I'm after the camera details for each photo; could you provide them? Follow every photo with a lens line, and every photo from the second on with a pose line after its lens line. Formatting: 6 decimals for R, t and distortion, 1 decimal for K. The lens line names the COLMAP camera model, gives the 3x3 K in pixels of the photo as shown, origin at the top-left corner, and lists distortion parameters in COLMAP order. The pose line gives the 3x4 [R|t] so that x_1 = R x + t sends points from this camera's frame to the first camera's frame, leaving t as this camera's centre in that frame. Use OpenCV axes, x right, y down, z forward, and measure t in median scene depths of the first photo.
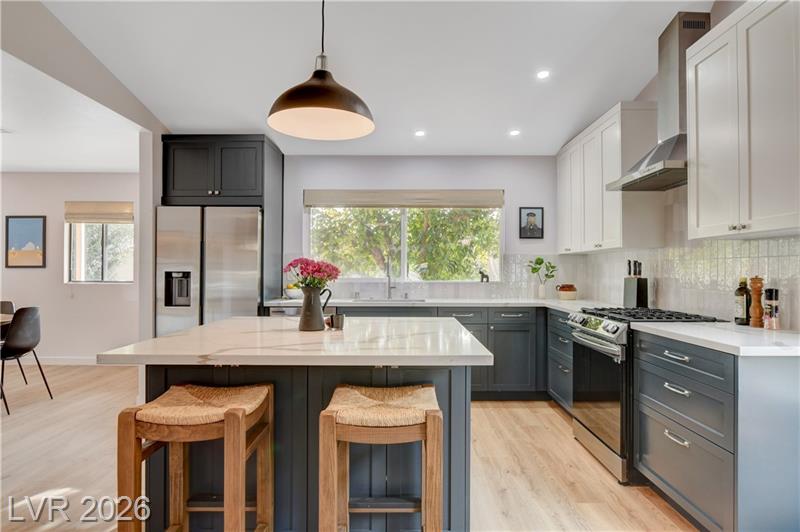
lens RADIAL K [[444.0, 0, 413.1], [0, 444.0, 264.5], [0, 0, 1]] dist [-0.009884, -0.003838]
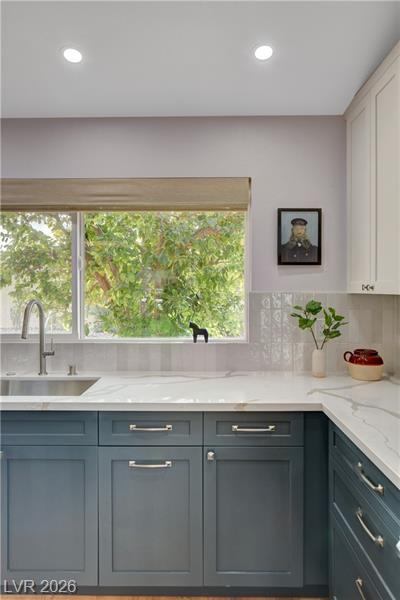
lens RADIAL K [[404.6, 0, 200.6], [0, 404.6, 289.7], [0, 0, 1]] dist [-0.002852, 0.001647]
pose [[0.999980, -0.000210, -0.006260, 0.147589], [0.000278, 0.999940, 0.010996, -0.033576], [0.006257, -0.010997, 0.999920, 0.496832]]
